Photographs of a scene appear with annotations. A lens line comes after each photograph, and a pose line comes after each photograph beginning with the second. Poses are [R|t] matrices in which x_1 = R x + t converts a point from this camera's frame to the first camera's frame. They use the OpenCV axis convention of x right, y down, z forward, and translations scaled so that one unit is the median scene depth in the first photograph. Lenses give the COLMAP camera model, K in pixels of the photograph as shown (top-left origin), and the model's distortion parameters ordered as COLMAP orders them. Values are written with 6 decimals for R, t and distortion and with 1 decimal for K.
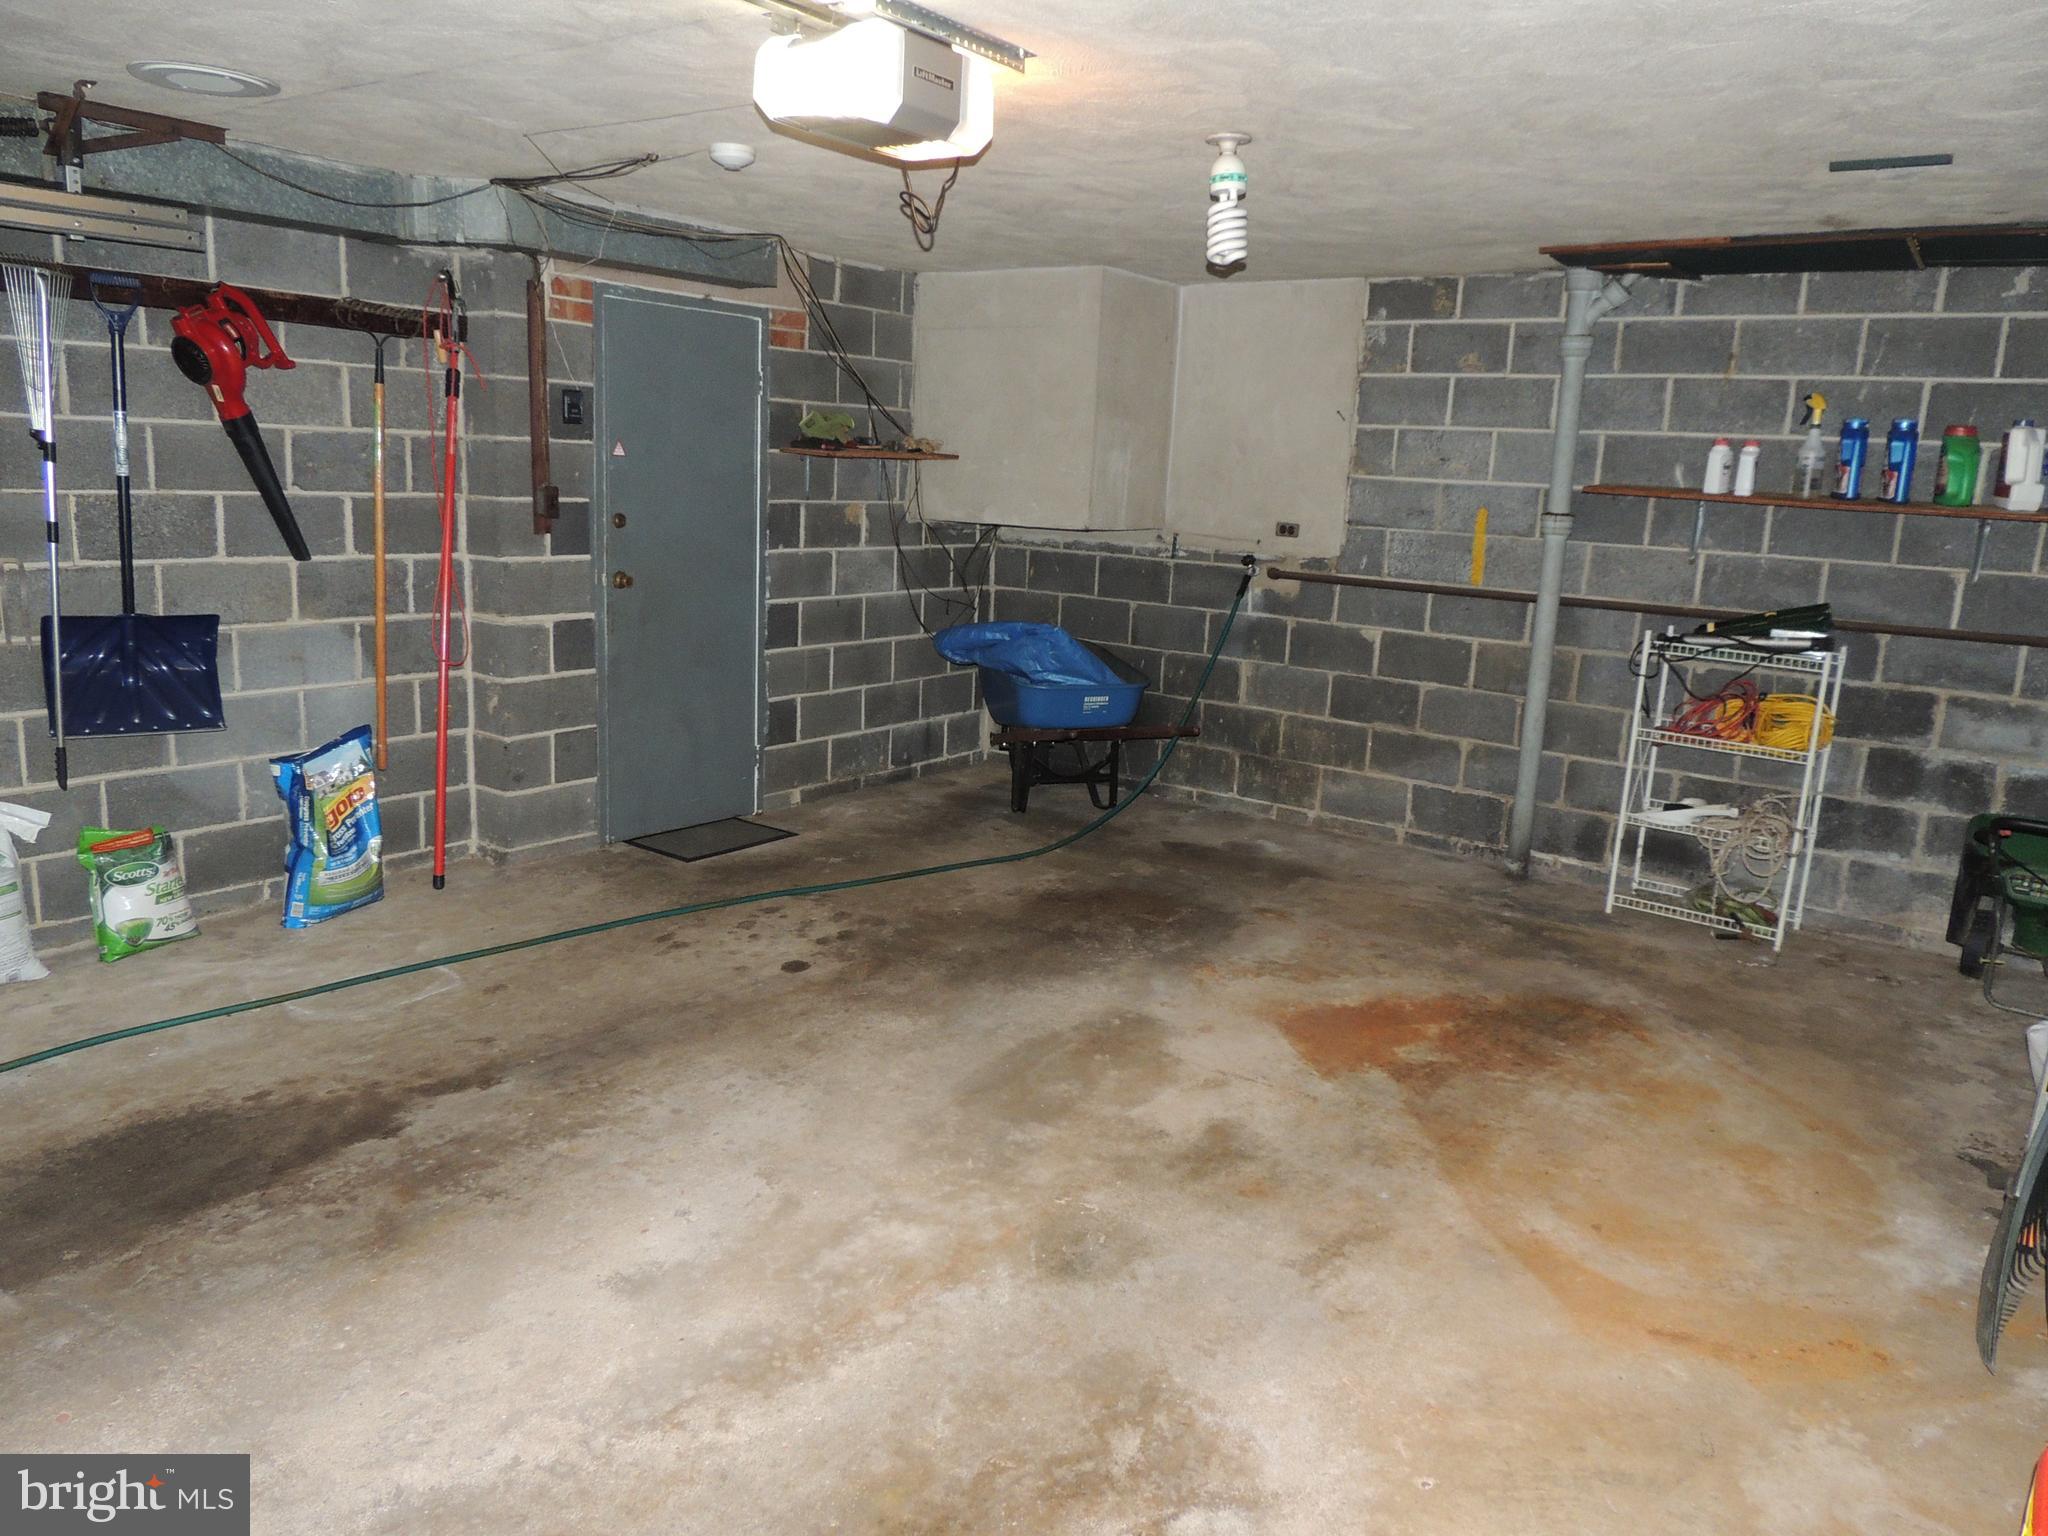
lens RADIAL K [[1463.3, 0, 1025.0], [0, 1463.3, 773.5], [0, 0, 1]] dist [-0.018908, 0.000050]
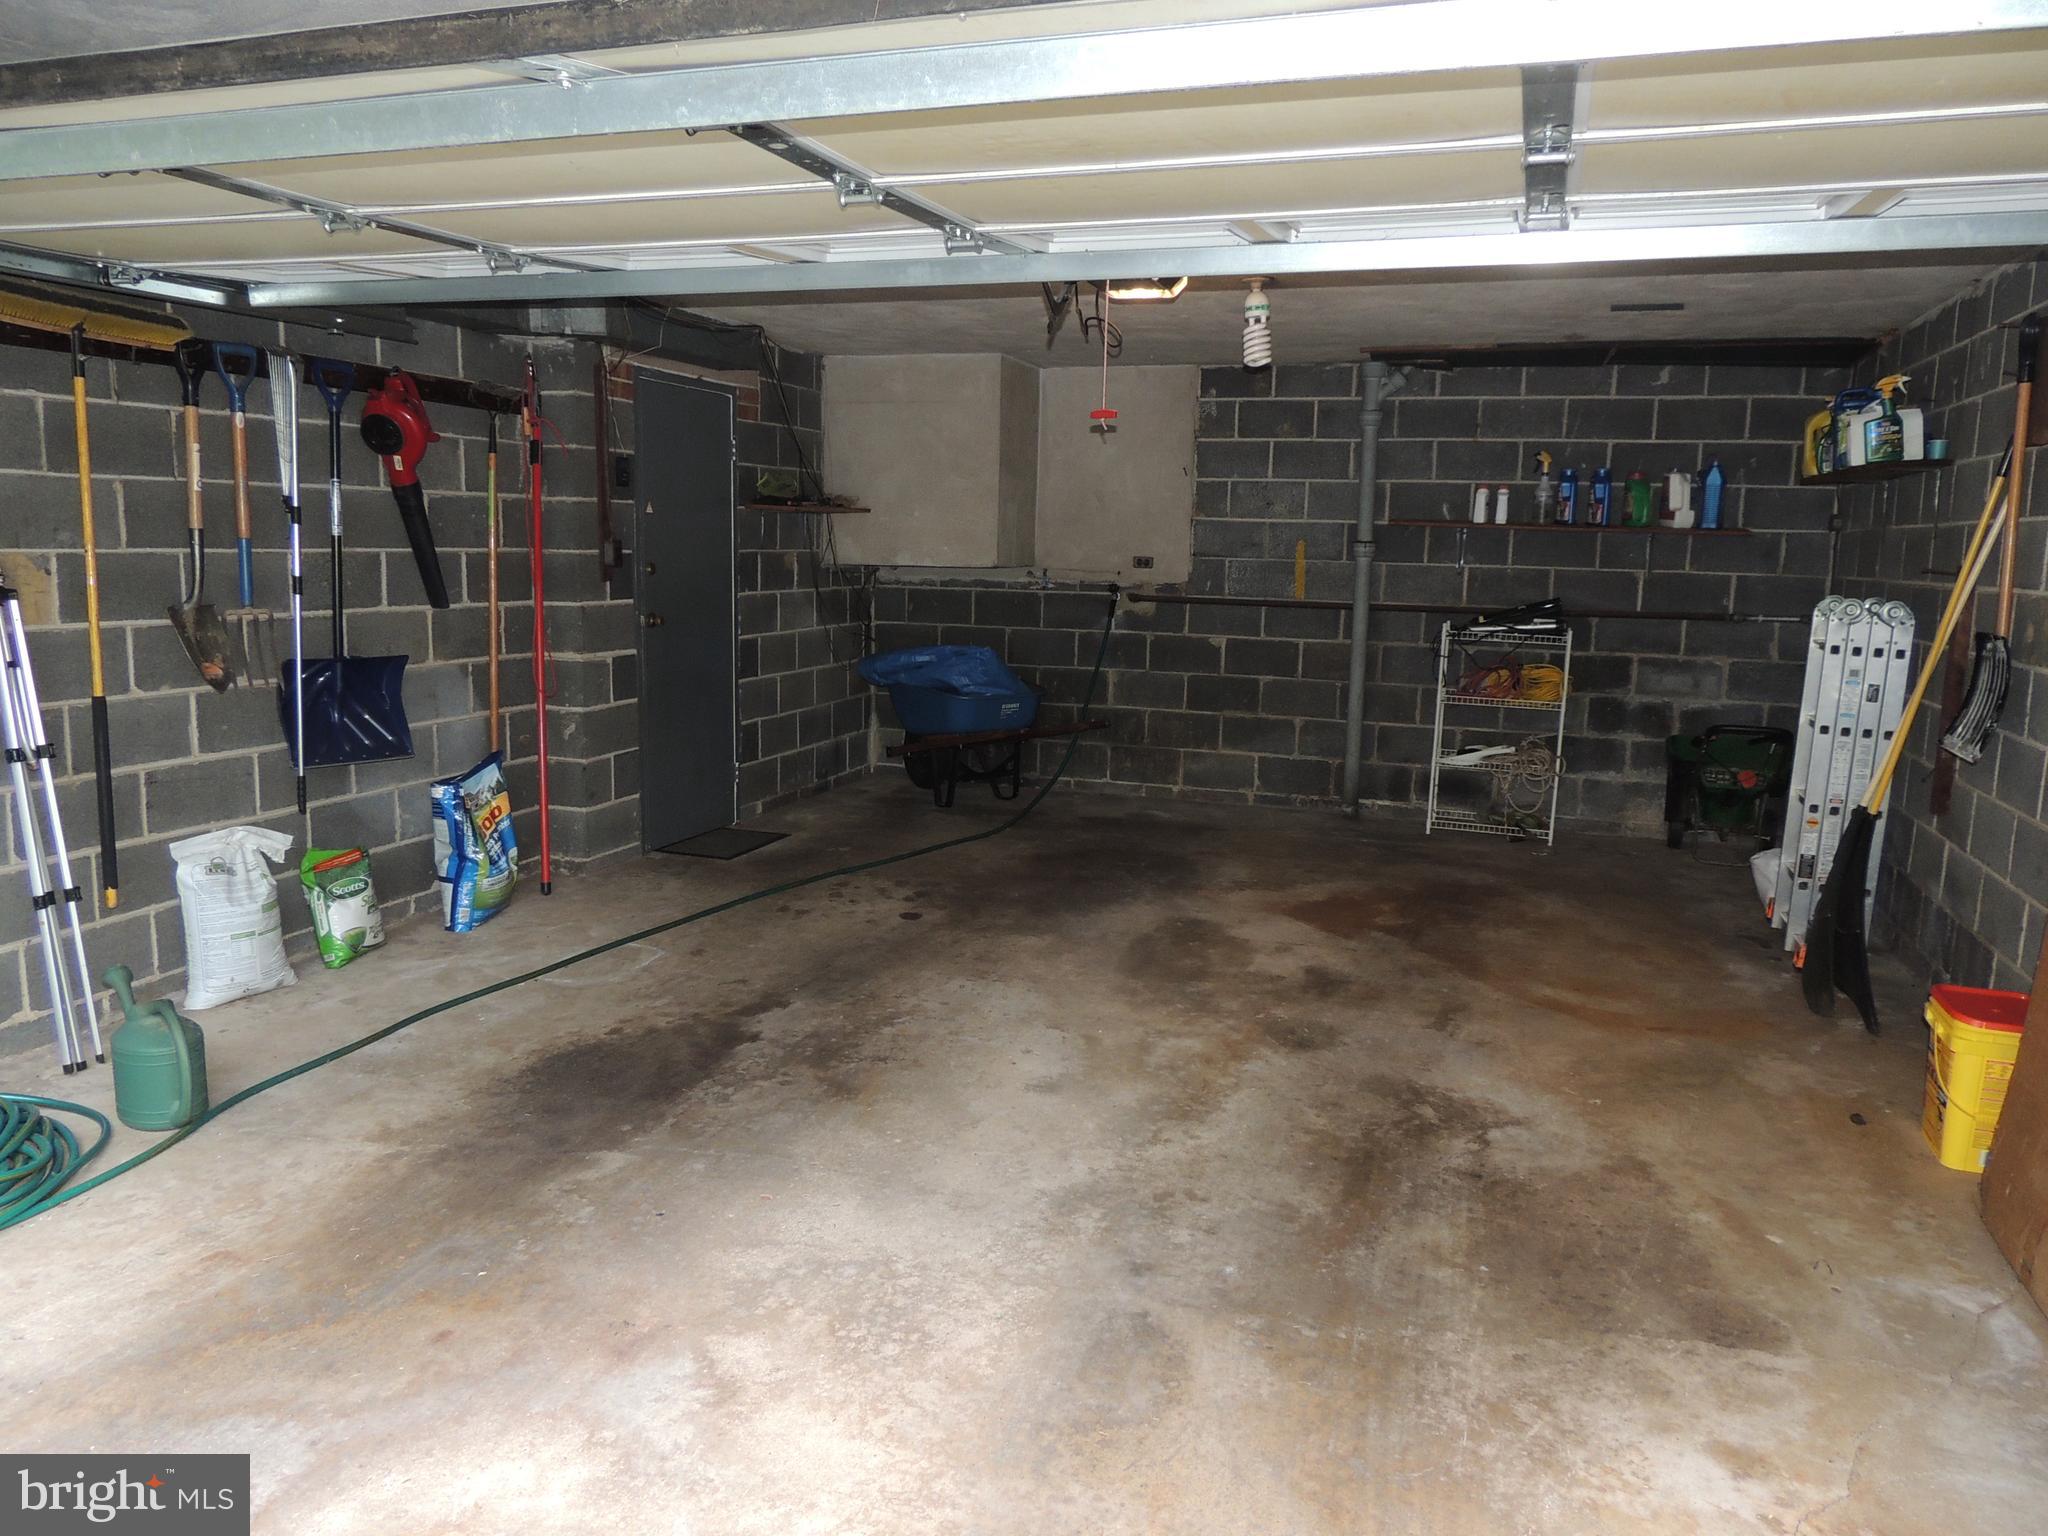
lens RADIAL K [[1463.3, 0, 1025.0], [0, 1463.3, 773.5], [0, 0, 1]] dist [-0.018908, 0.000050]
pose [[0.952129, -0.073346, 0.296767, -0.401675], [0.084569, 0.996100, -0.025140, 0.048151], [-0.293766, 0.049034, 0.954619, -0.208766]]
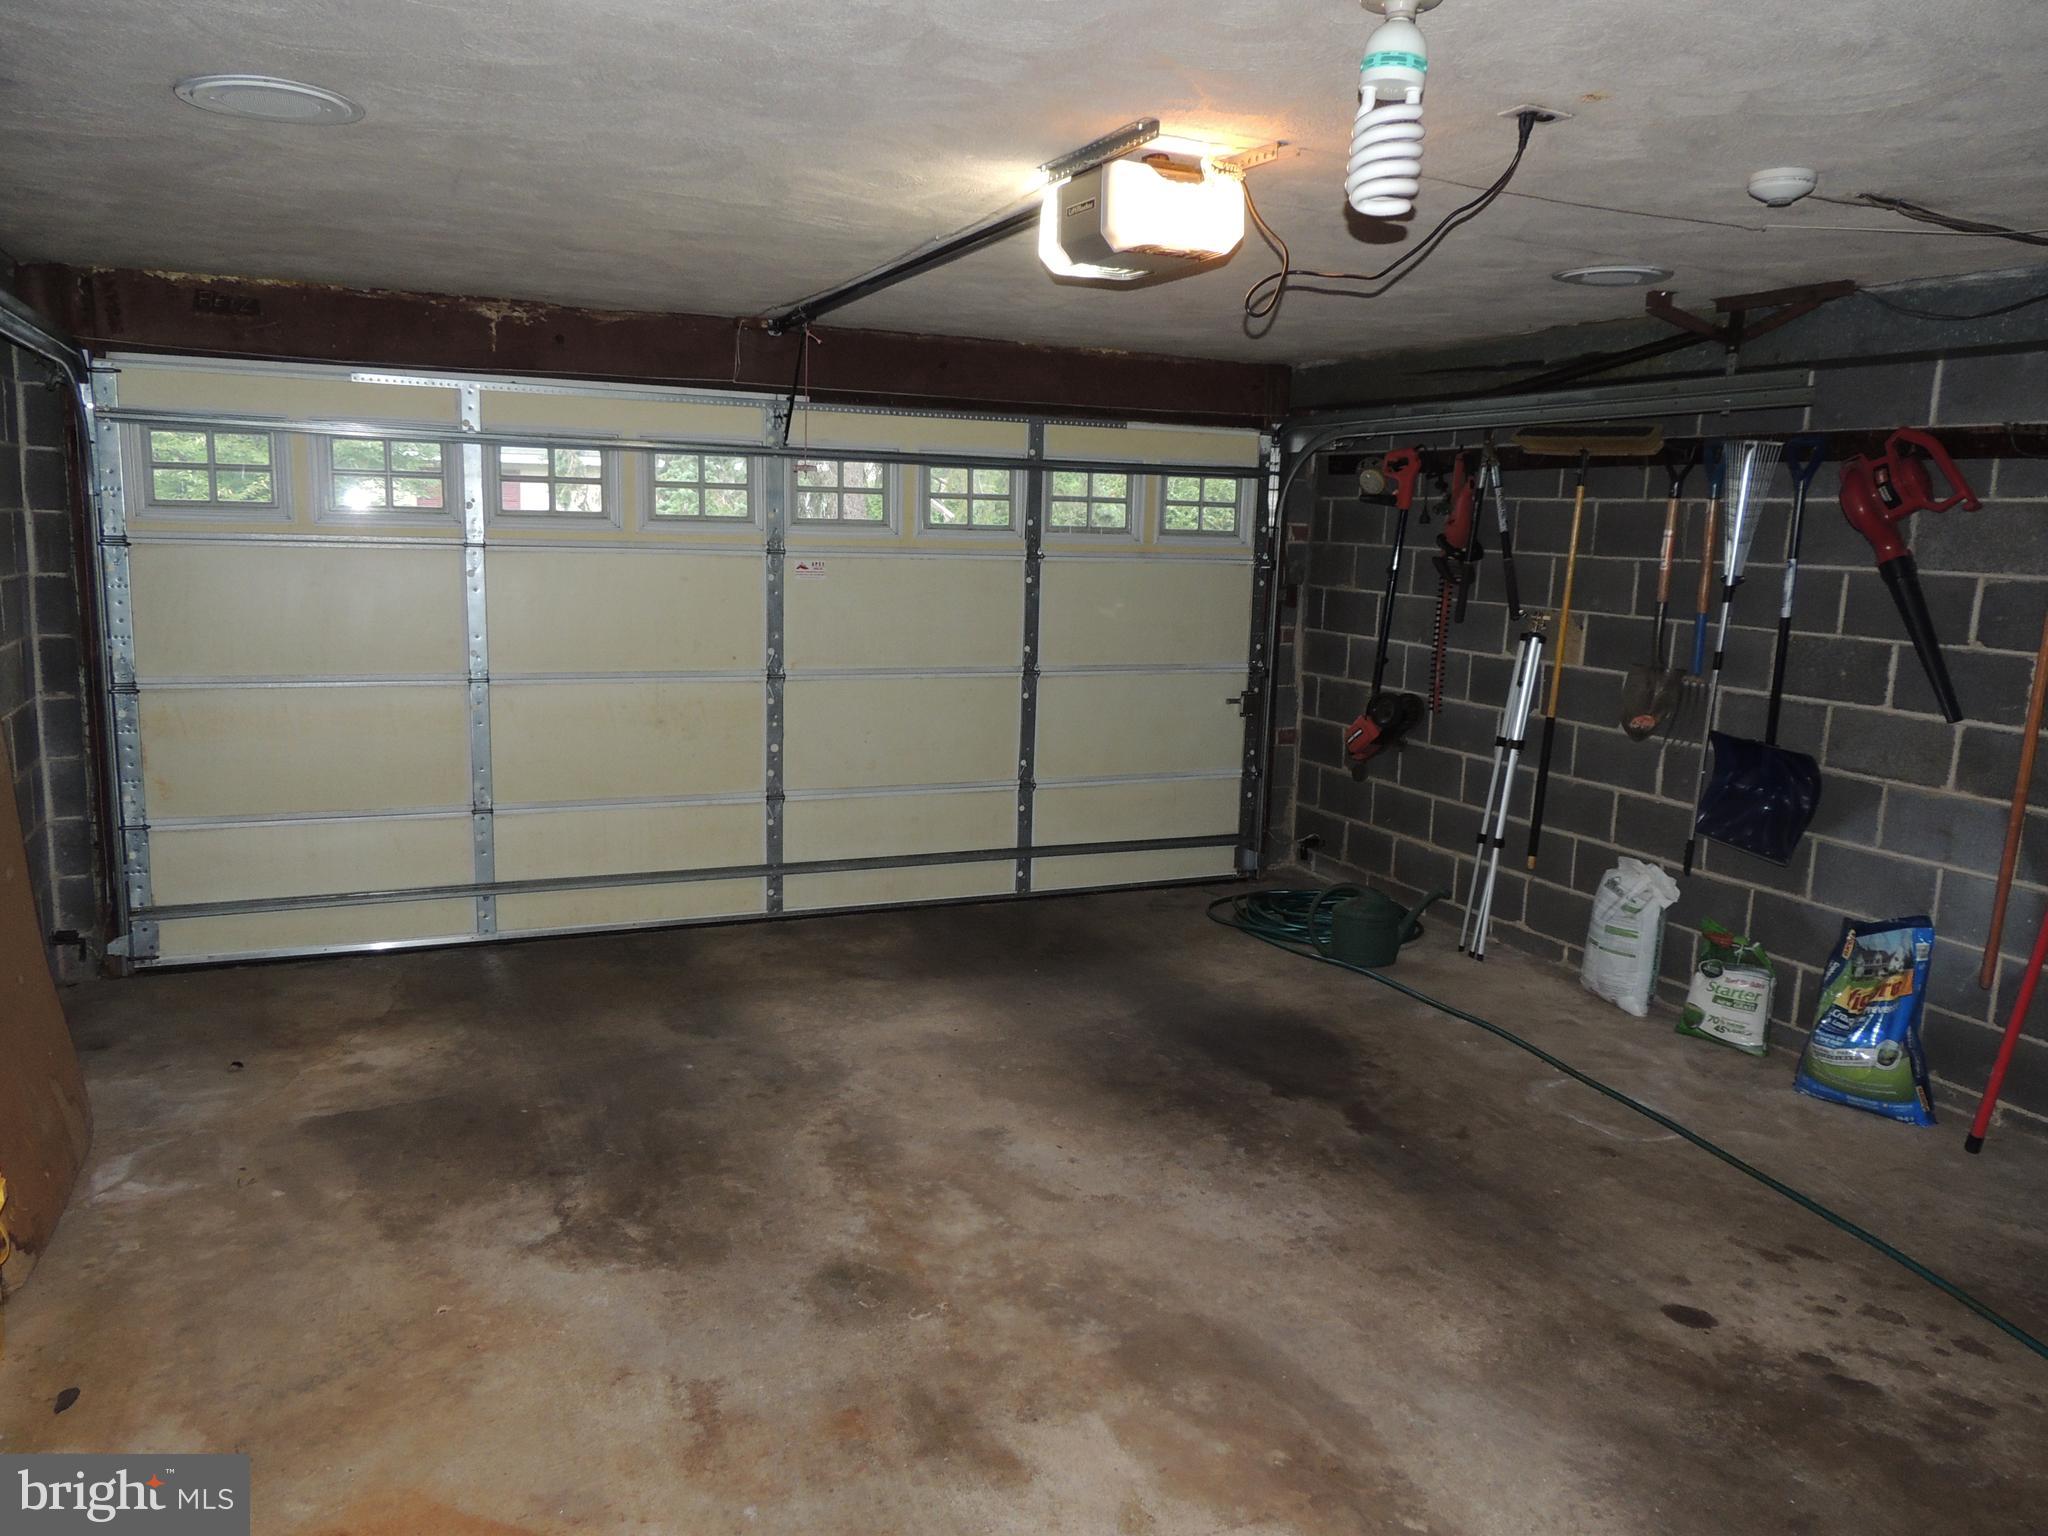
lens RADIAL K [[1463.3, 0, 1025.0], [0, 1463.3, 773.5], [0, 0, 1]] dist [-0.018908, 0.000050]
pose [[-0.488514, 0.087306, -0.868177, 0.538186], [-0.233305, 0.945686, 0.226379, -0.181910], [0.840787, 0.313140, -0.441612, 0.907133]]
